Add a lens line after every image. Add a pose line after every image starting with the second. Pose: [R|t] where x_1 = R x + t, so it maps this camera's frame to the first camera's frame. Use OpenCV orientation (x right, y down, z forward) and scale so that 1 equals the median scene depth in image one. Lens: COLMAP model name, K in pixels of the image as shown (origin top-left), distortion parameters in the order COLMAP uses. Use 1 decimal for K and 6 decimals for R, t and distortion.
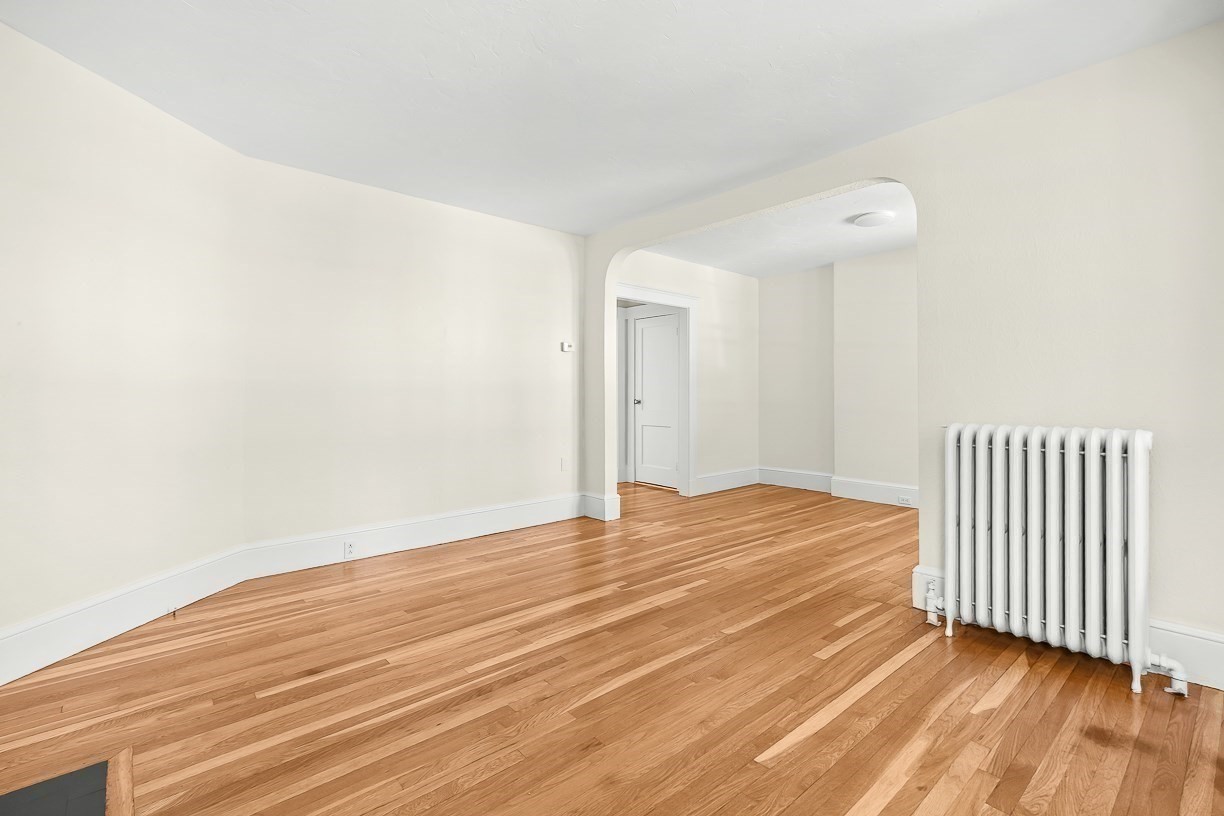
lens RADIAL K [[543.1, 0, 613.8], [0, 543.1, 400.8], [0, 0, 1]] dist [-0.001365, -0.000389]
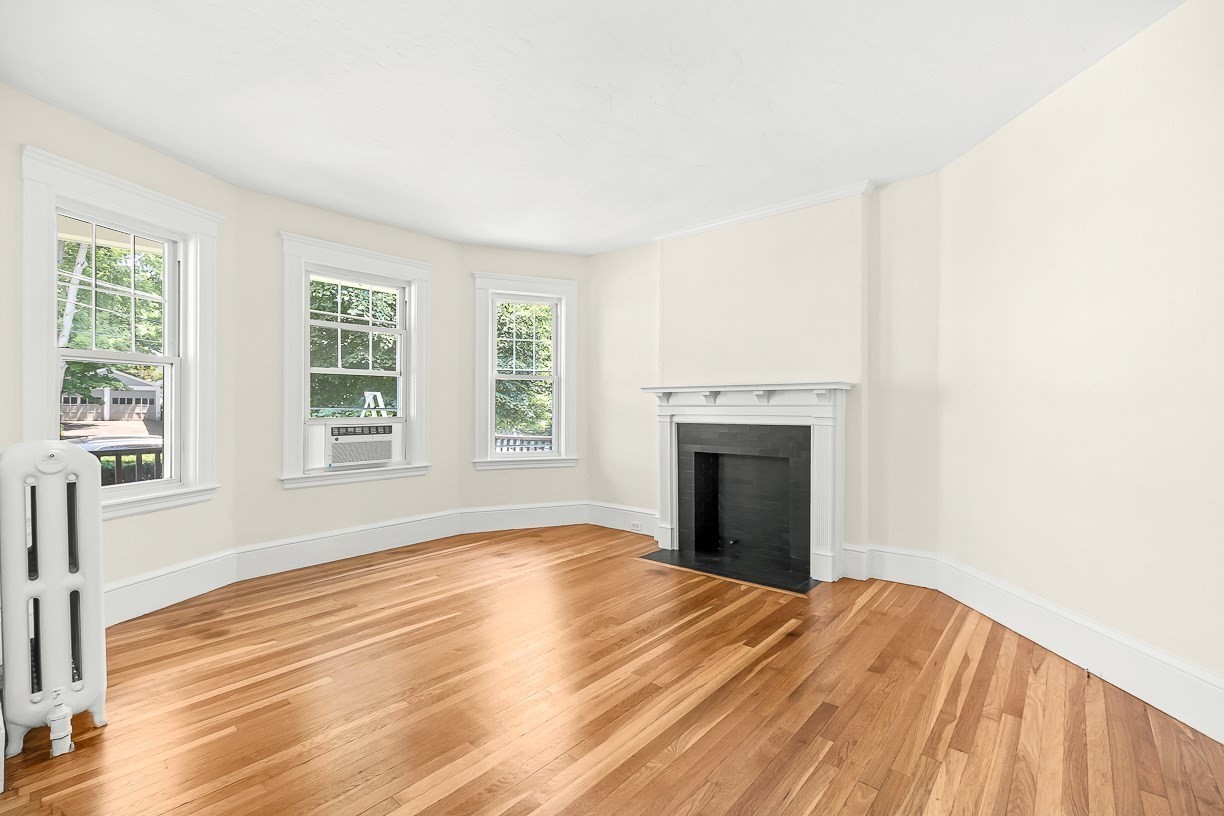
lens RADIAL K [[543.1, 0, 600.7], [0, 543.1, 406.6], [0, 0, 1]] dist [-0.001365, -0.000389]
pose [[-0.992525, 0.001678, -0.122029, 0.015439], [-0.000556, 0.999833, 0.018266, -0.028231], [0.122039, 0.018197, -0.992358, 1.832160]]
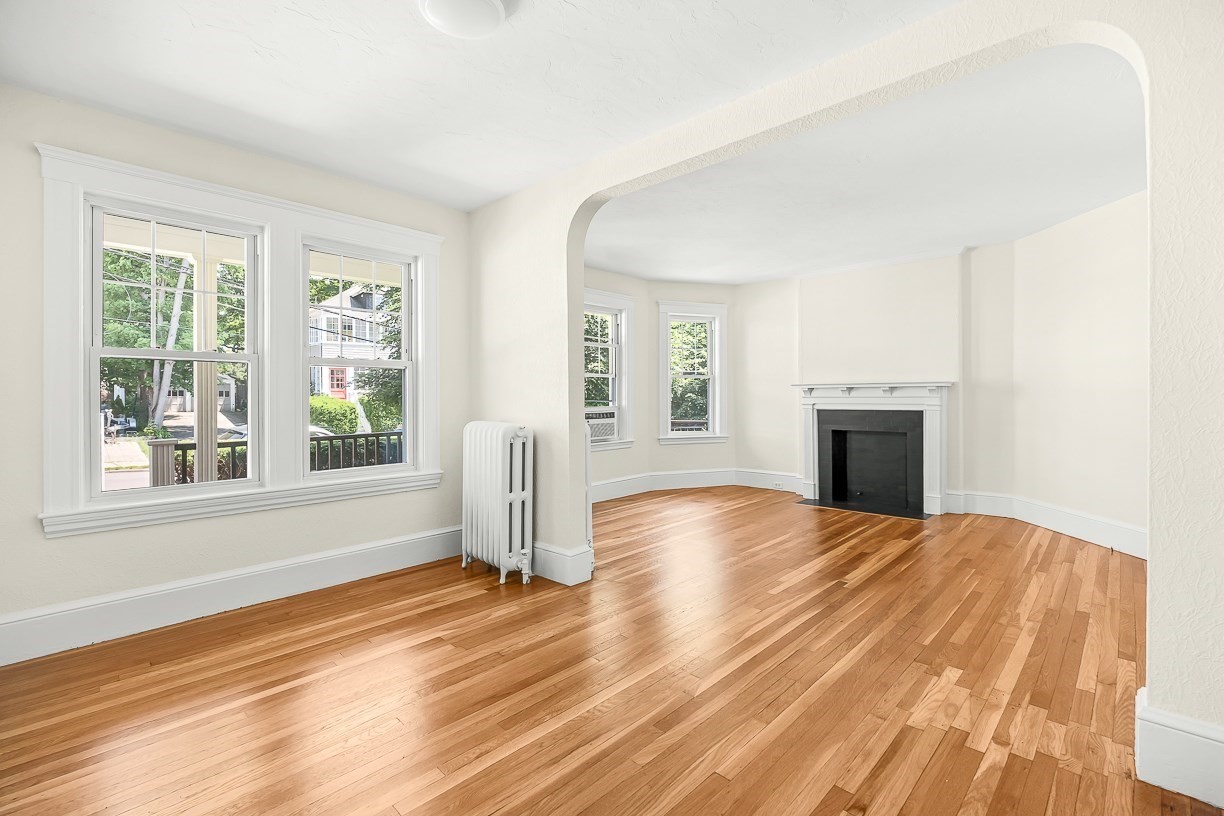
lens RADIAL K [[543.1, 0, 607.9], [0, 543.1, 396.9], [0, 0, 1]] dist [-0.001365, -0.000389]
pose [[-0.996368, 0.006099, -0.084938, 0.690805], [0.004551, 0.999820, 0.018410, -0.049866], [0.085035, 0.017956, -0.996216, 2.479530]]
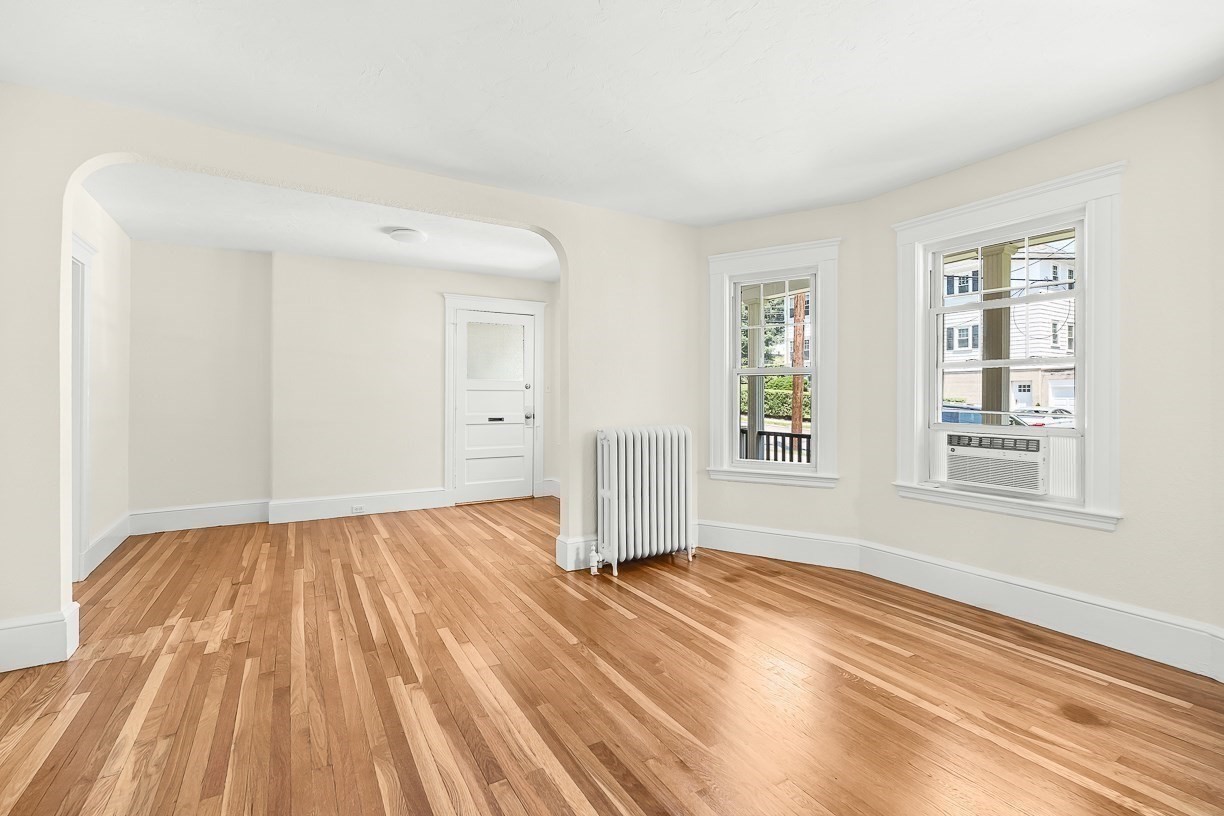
lens RADIAL K [[543.1, 0, 616.2], [0, 543.1, 391.6], [0, 0, 1]] dist [-0.001365, -0.000389]
pose [[0.176154, 0.010222, 0.984309, -0.799854], [0.013293, 0.999830, -0.012762, -0.034580], [-0.984273, 0.015333, 0.175989, 0.739010]]
